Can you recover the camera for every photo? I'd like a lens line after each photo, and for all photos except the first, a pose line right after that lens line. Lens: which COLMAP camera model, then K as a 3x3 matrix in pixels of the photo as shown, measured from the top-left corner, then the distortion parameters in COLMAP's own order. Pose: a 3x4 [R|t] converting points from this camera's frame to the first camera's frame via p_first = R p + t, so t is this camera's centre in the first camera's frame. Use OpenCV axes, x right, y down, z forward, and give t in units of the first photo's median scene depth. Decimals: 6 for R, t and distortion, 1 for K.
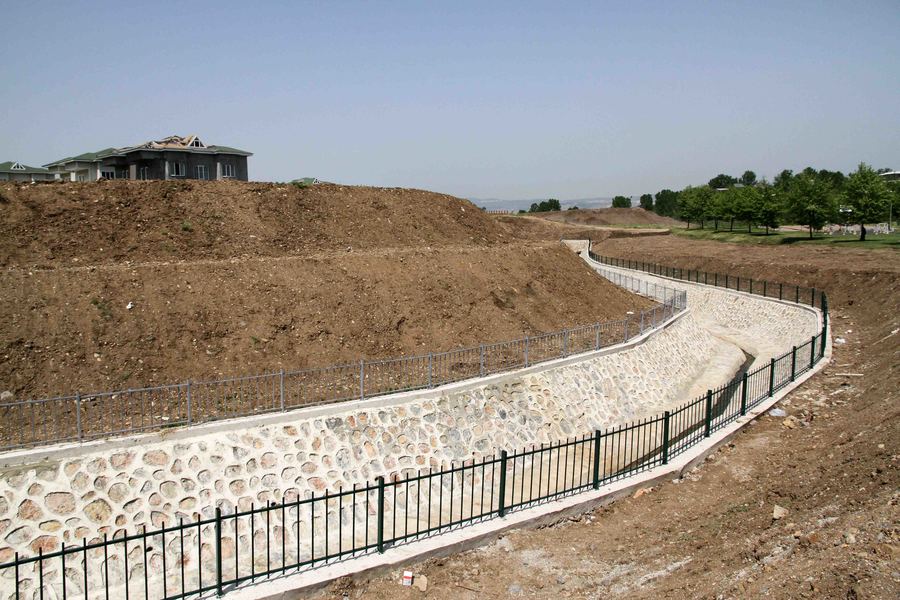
lens RADIAL K [[625.9, 0, 456.1], [0, 625.9, 303.7], [0, 0, 1]] dist [-0.098861, 0.070239]
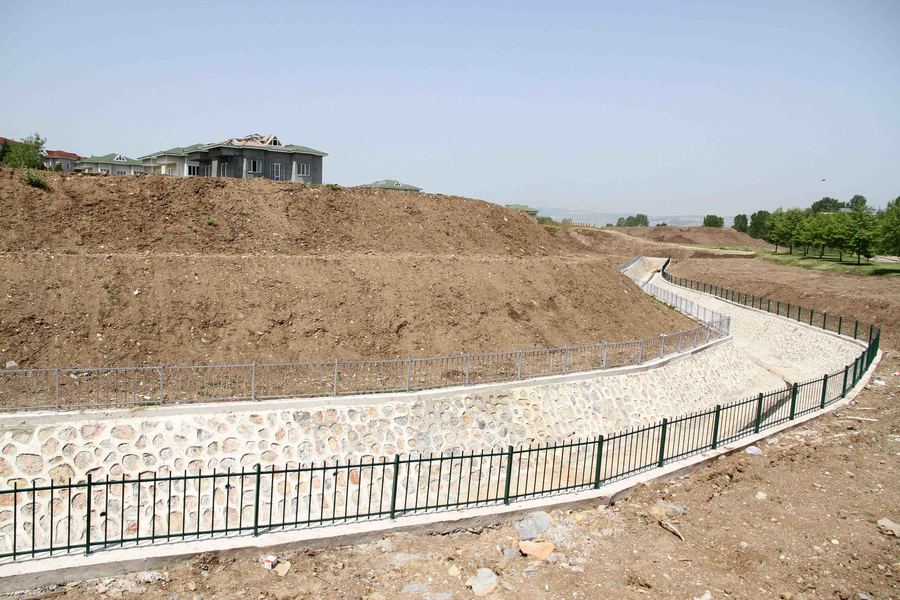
lens RADIAL K [[625.9, 0, 454.2], [0, 625.9, 330.3], [0, 0, 1]] dist [-0.098861, 0.070239]
pose [[0.988208, 0.074871, -0.133561, 0.091668], [-0.070828, 0.996882, 0.034772, -0.003508], [0.135748, -0.024902, 0.990430, 0.000635]]
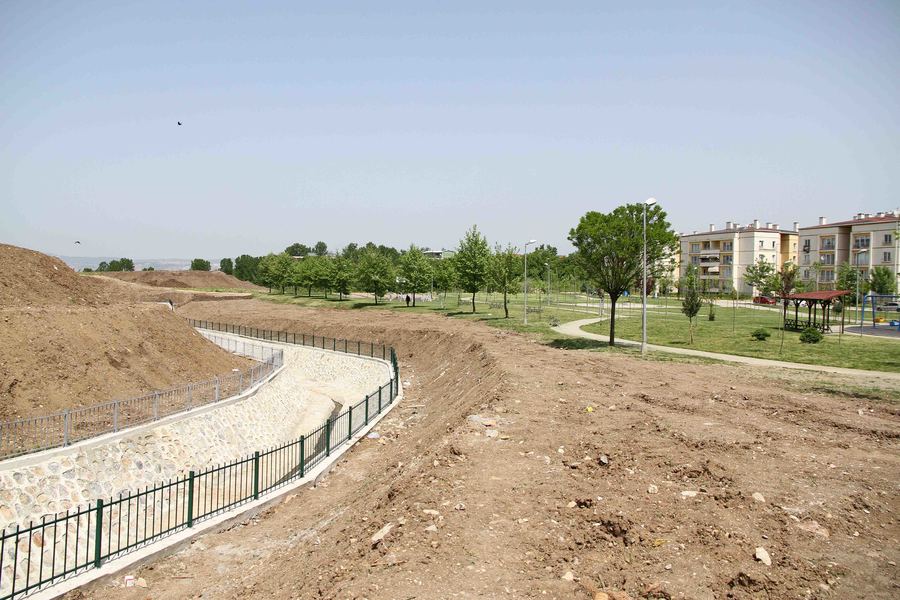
lens RADIAL K [[625.9, 0, 446.4], [0, 625.9, 302.2], [0, 0, 1]] dist [-0.098861, 0.070239]
pose [[0.799767, 0.021022, 0.599943, -0.080490], [0.042021, 0.994975, -0.090881, 0.011069], [-0.598839, 0.097894, 0.794864, -0.095421]]
